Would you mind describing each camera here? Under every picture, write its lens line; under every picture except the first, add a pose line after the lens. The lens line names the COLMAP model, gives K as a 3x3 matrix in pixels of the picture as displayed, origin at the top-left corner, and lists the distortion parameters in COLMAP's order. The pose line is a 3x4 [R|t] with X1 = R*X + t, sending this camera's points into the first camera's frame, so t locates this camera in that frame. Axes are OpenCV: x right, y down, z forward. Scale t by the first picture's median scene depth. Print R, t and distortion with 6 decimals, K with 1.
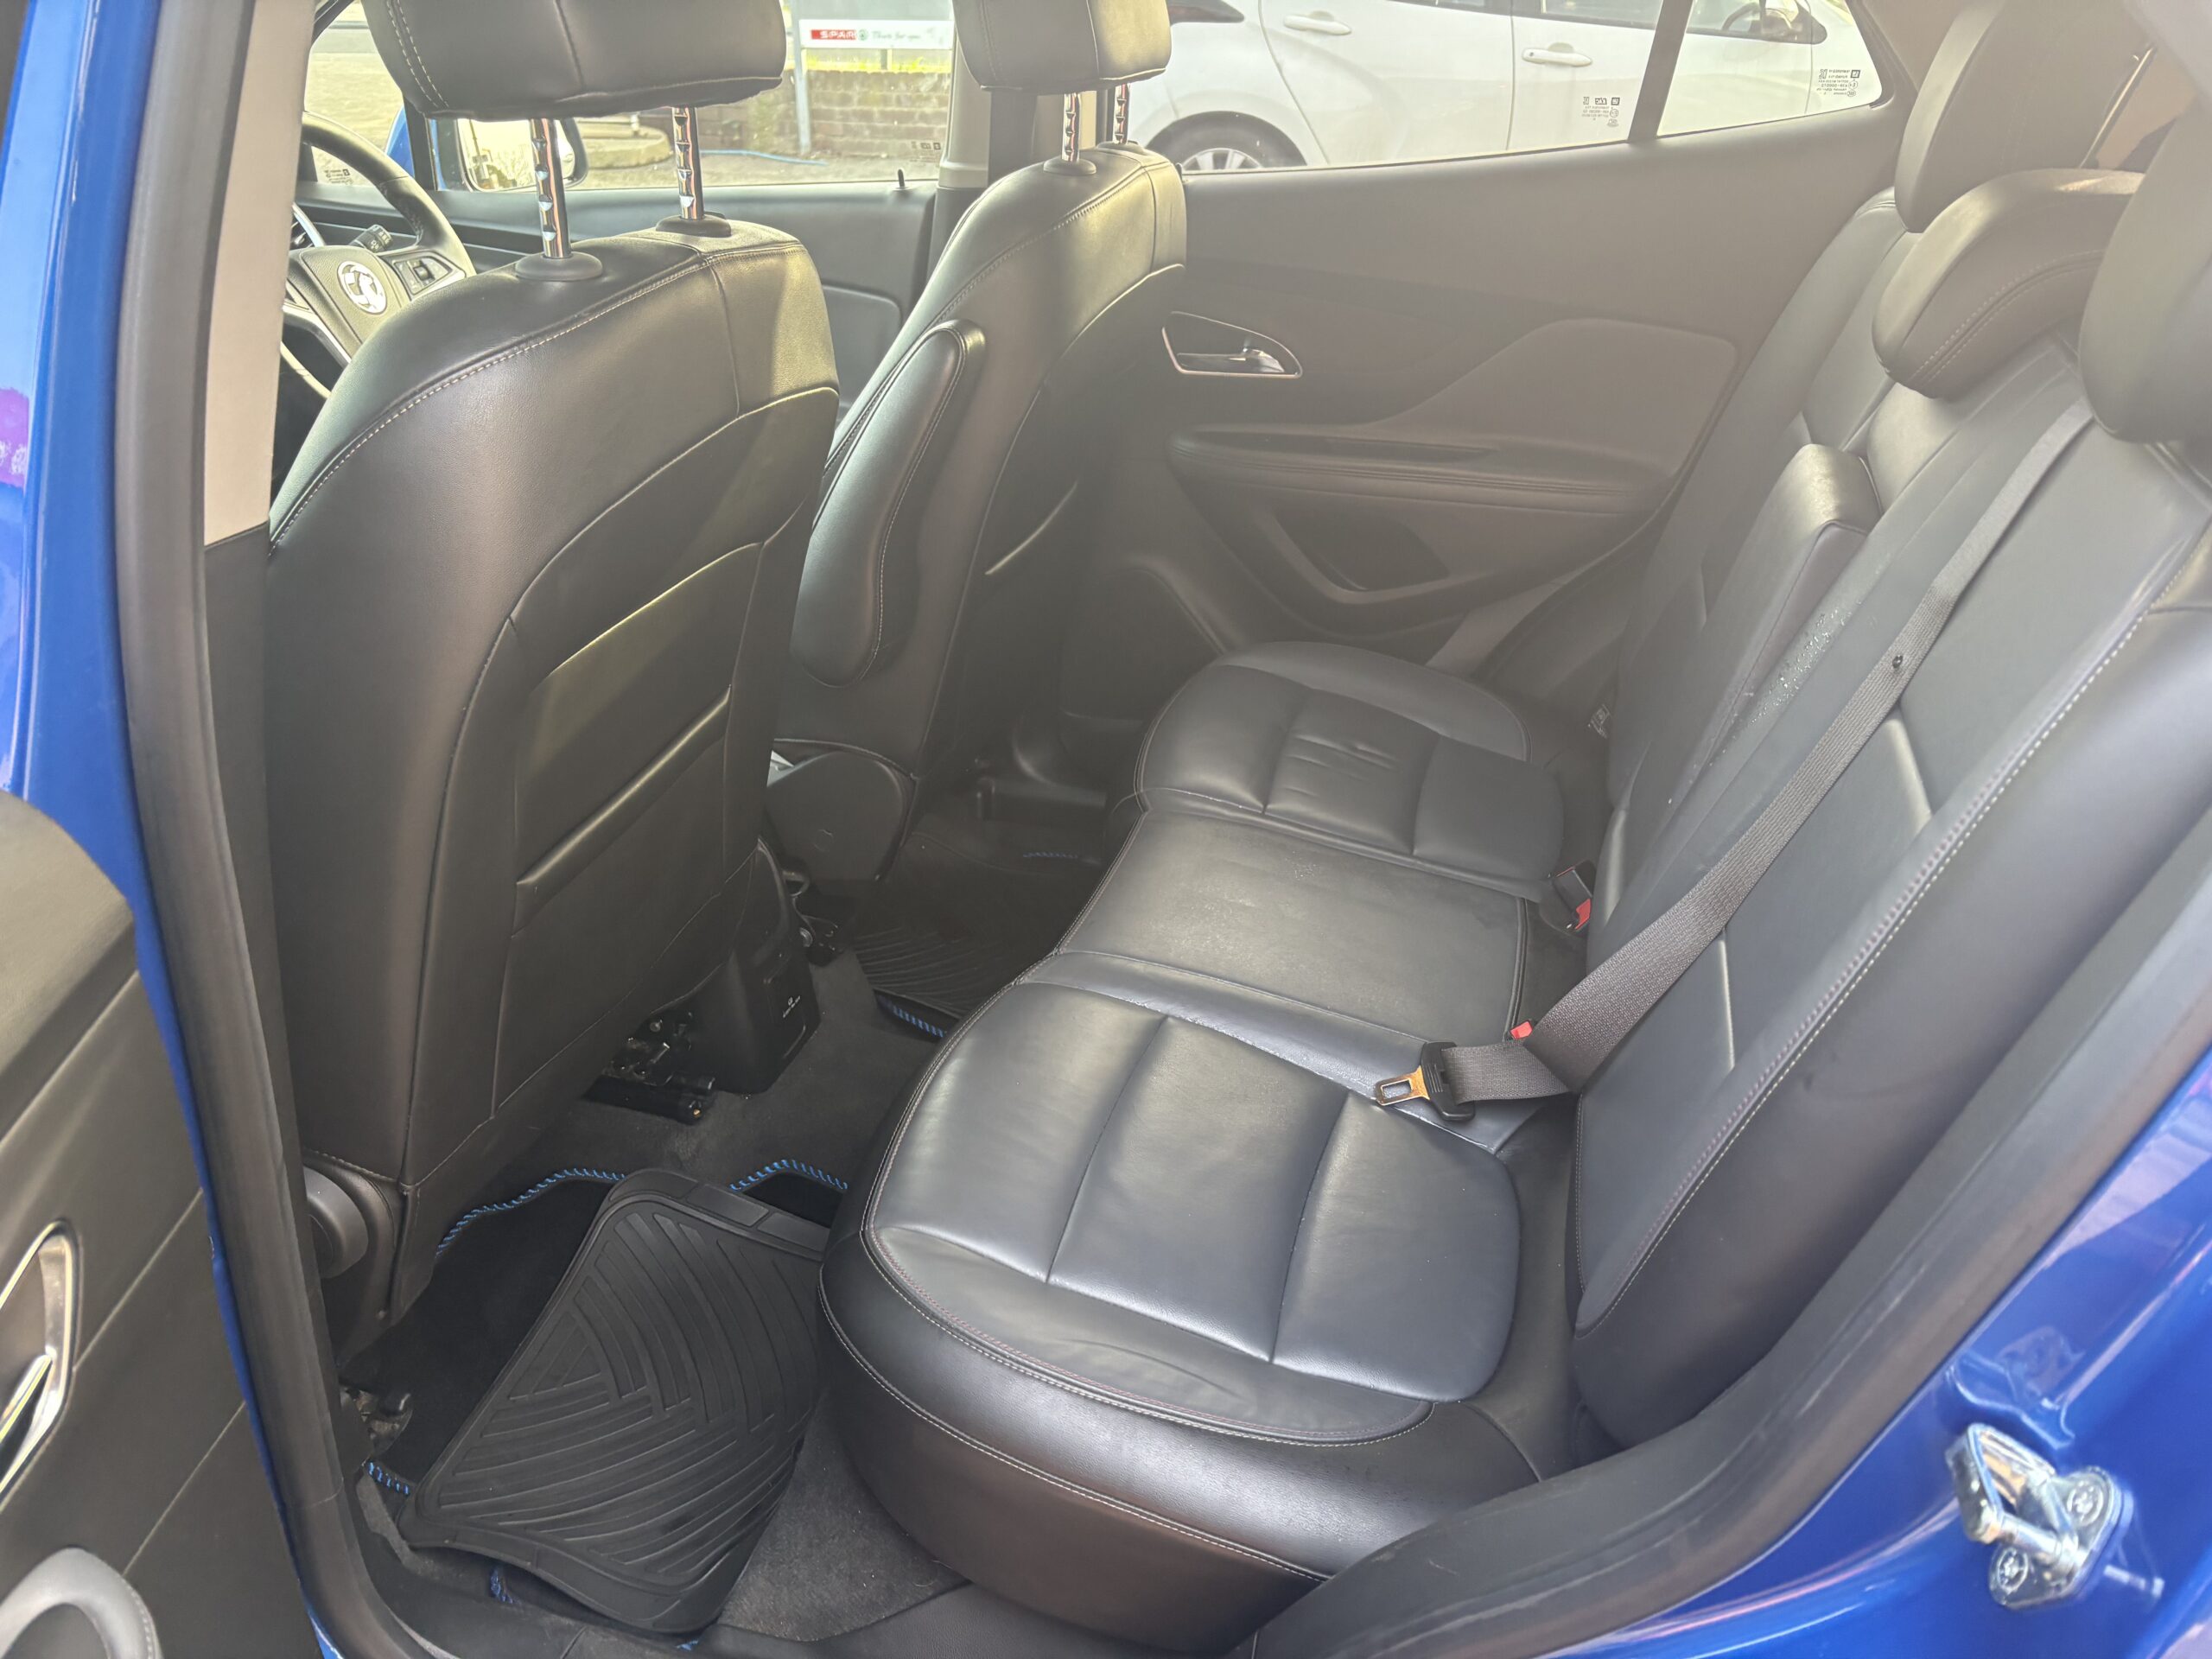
lens RADIAL K [[1700.8, 0, 1108.3], [0, 1700.8, 830.1], [0, 0, 1]] dist [0.028976, -0.037150]
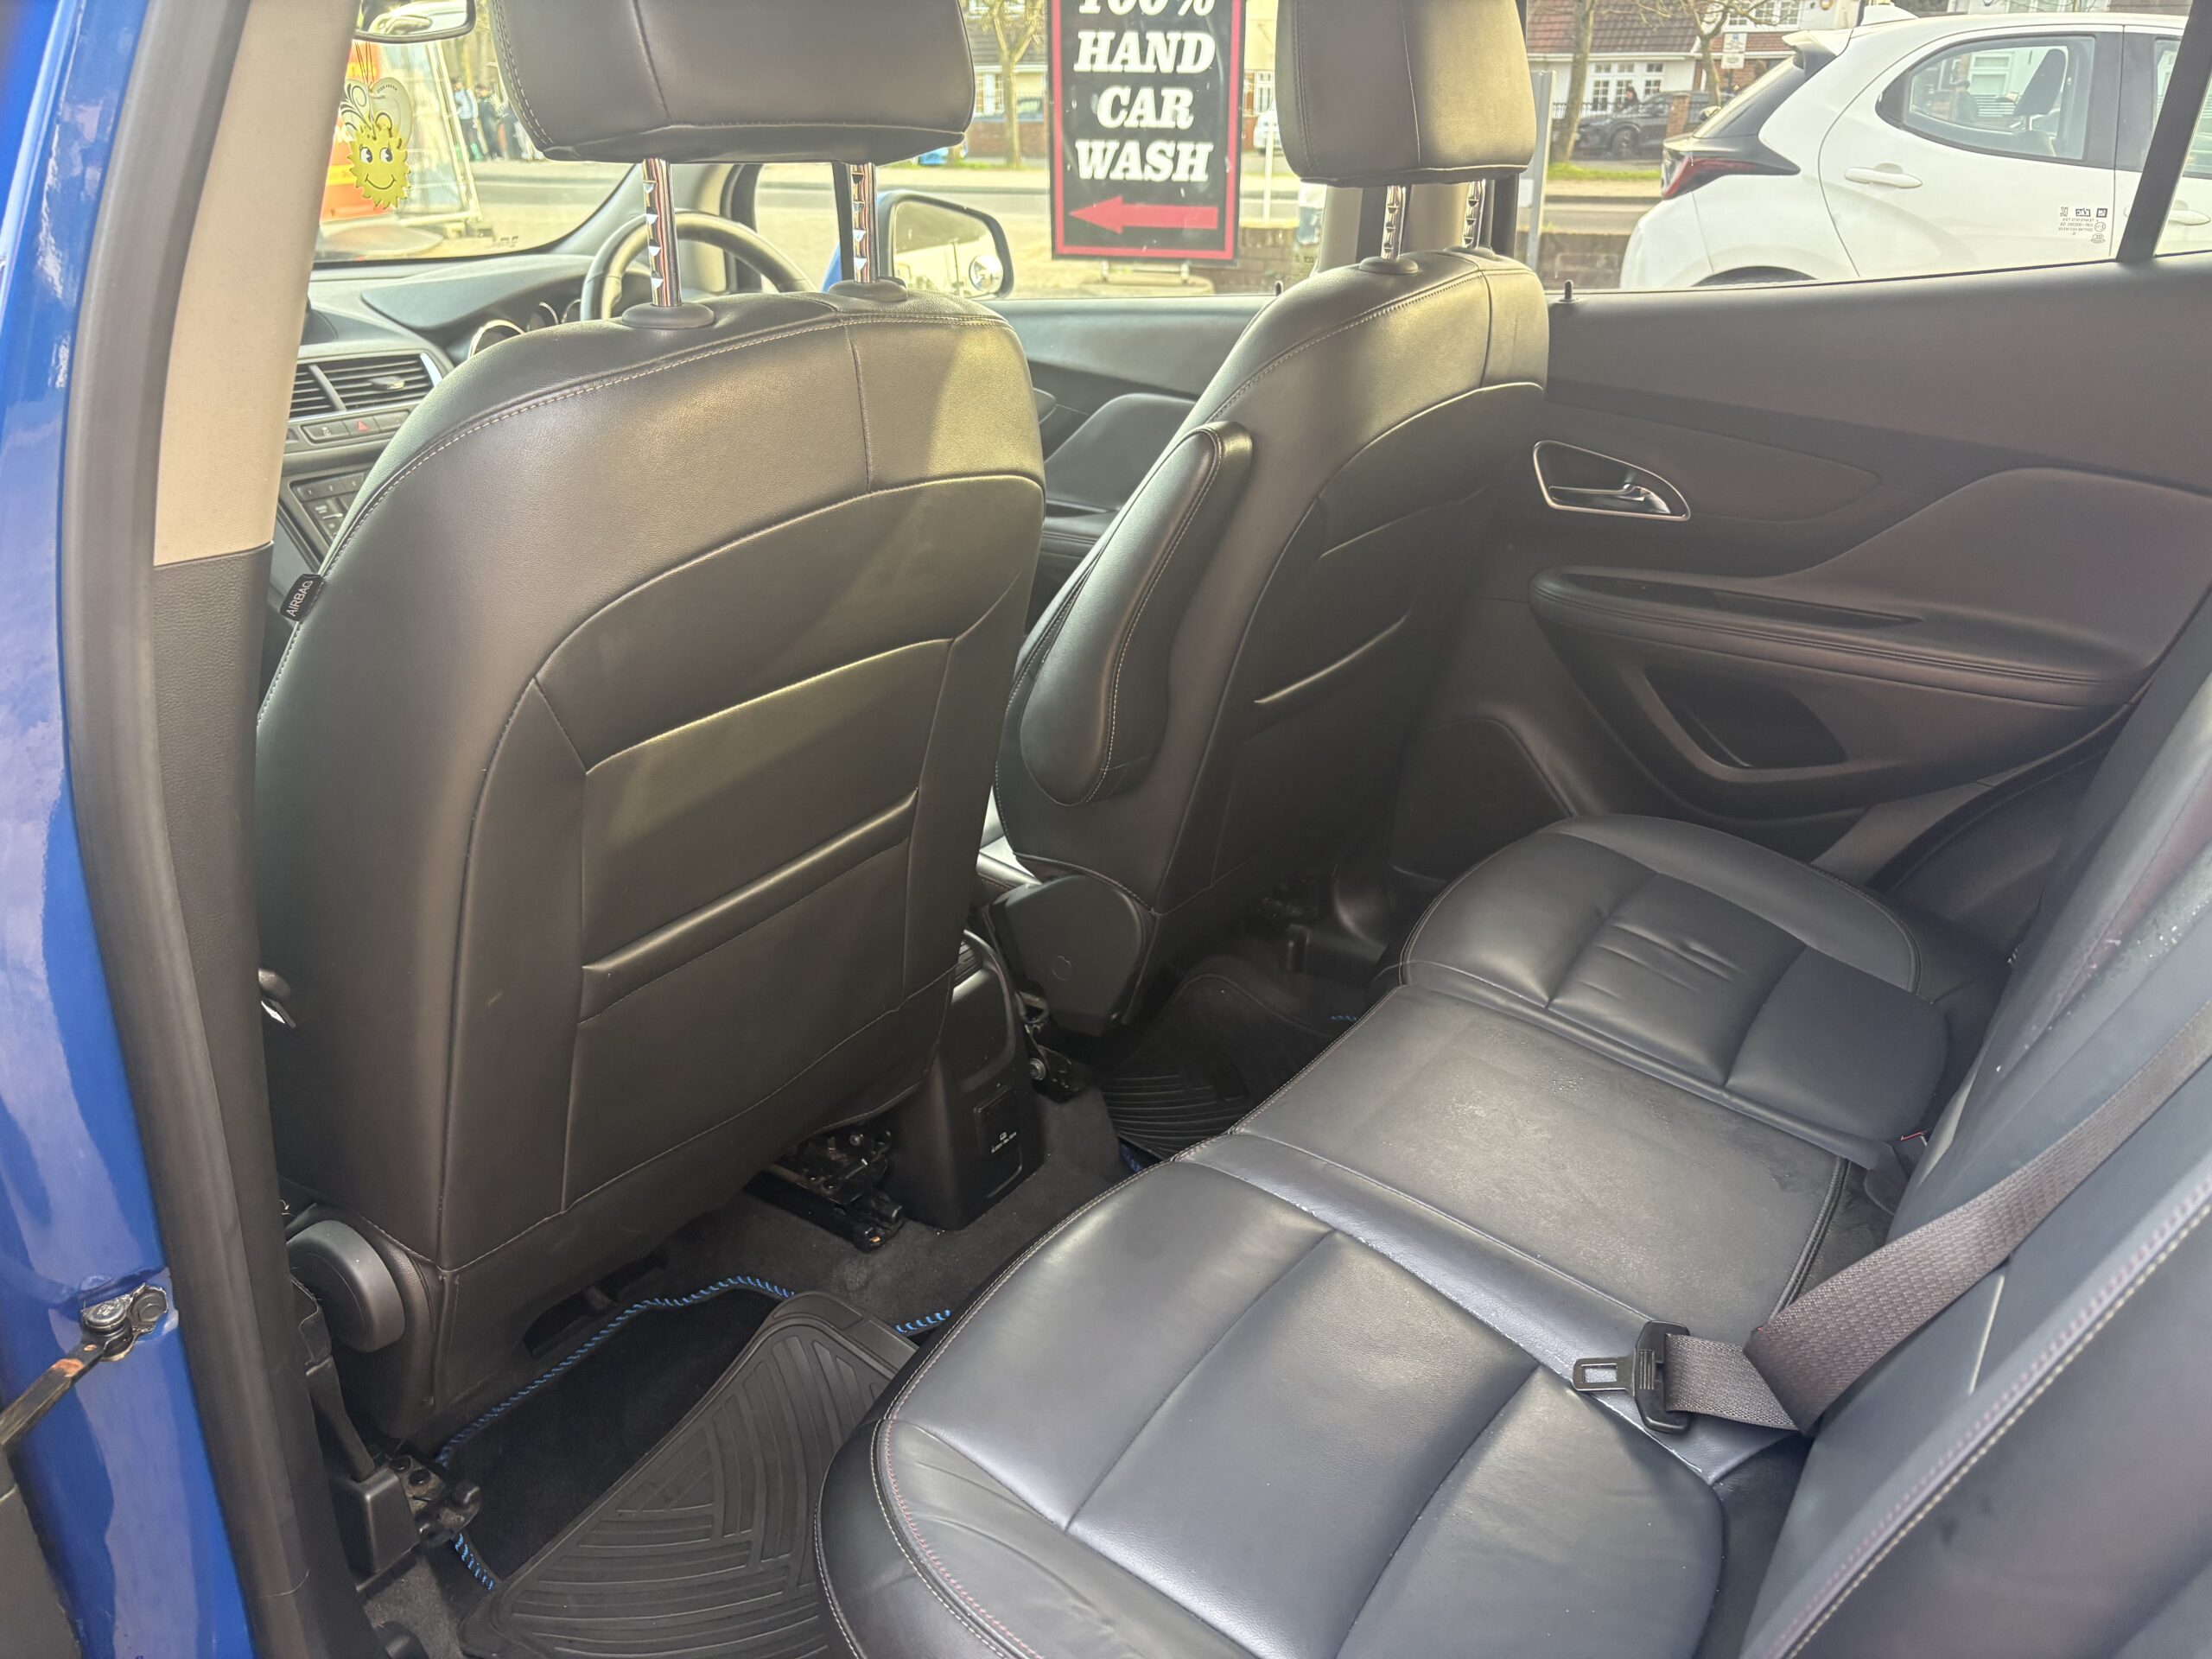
lens RADIAL K [[1700.8, 0, 1118.7], [0, 1700.8, 832.2], [0, 0, 1]] dist [0.028976, -0.037150]
pose [[0.952060, 0.113015, -0.284269, 0.135902], [-0.136014, 0.988737, -0.062446, -0.016558], [0.274010, 0.098117, 0.956709, 0.129281]]
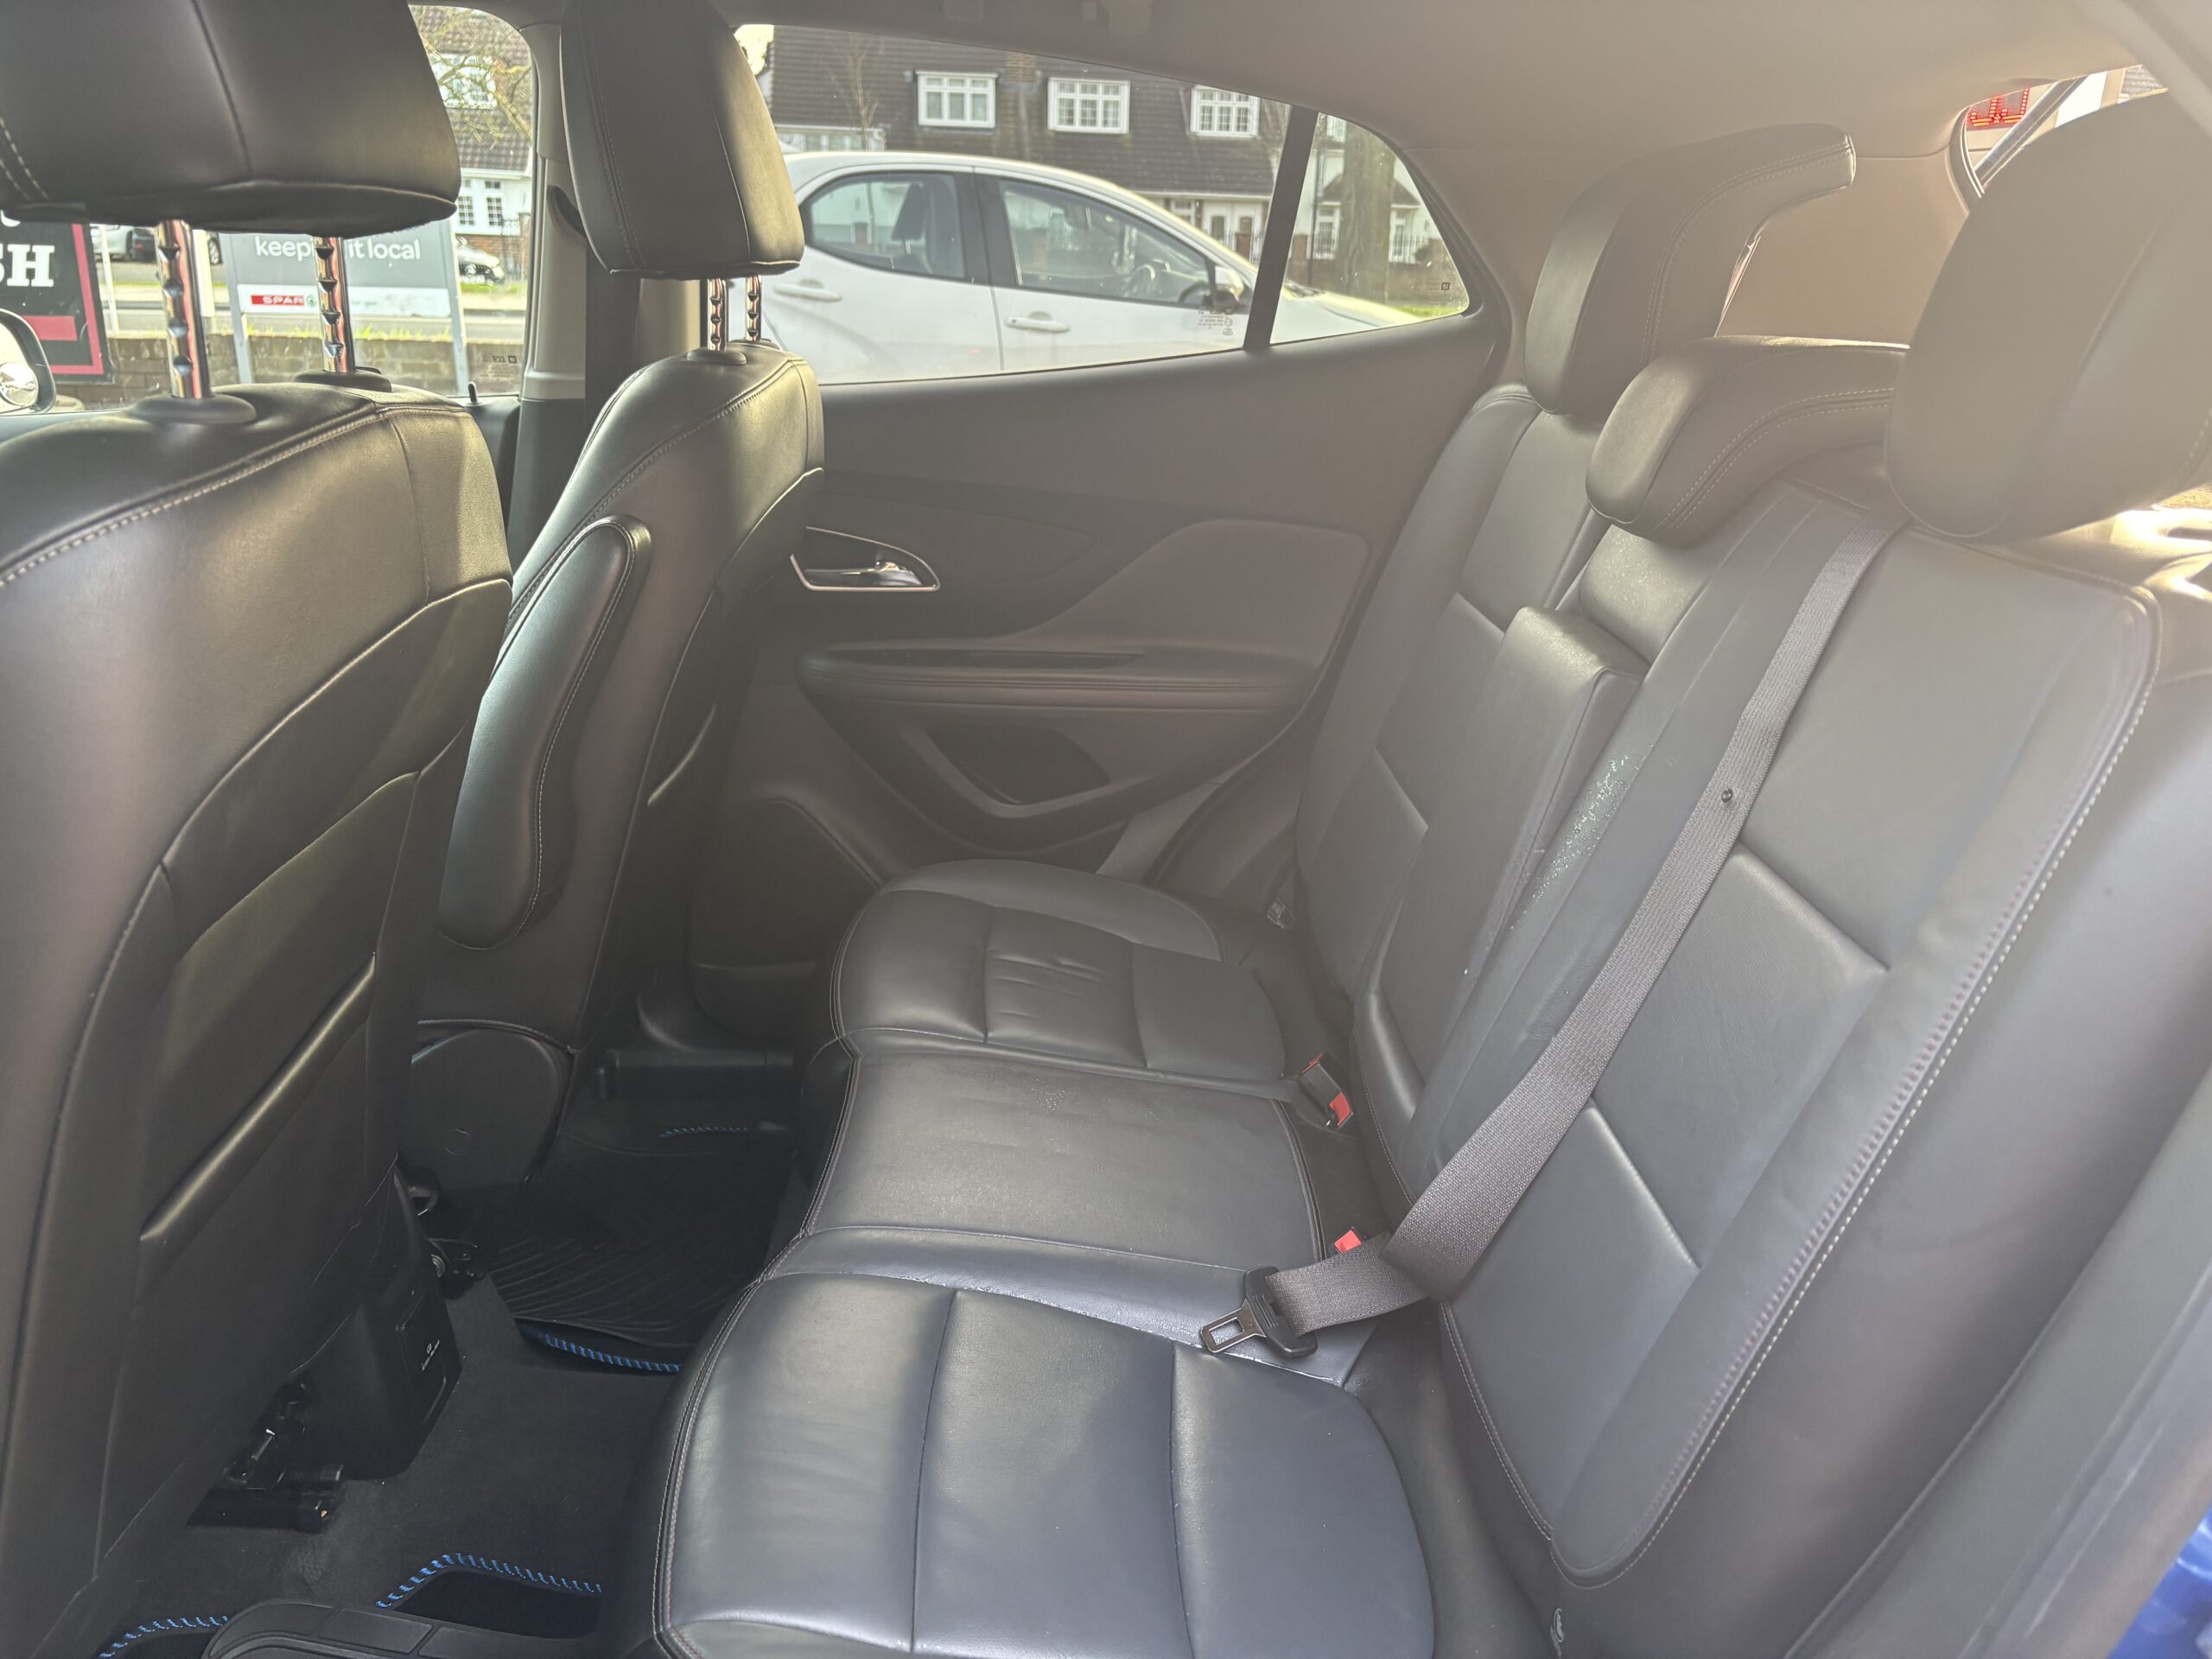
lens RADIAL K [[1700.8, 0, 1123.3], [0, 1700.8, 831.4], [0, 0, 1]] dist [0.028976, -0.037150]
pose [[0.952446, -0.079082, 0.294265, -0.106808], [0.120901, 0.984542, -0.126731, 0.002317], [-0.279694, 0.156282, 0.947284, 0.119851]]
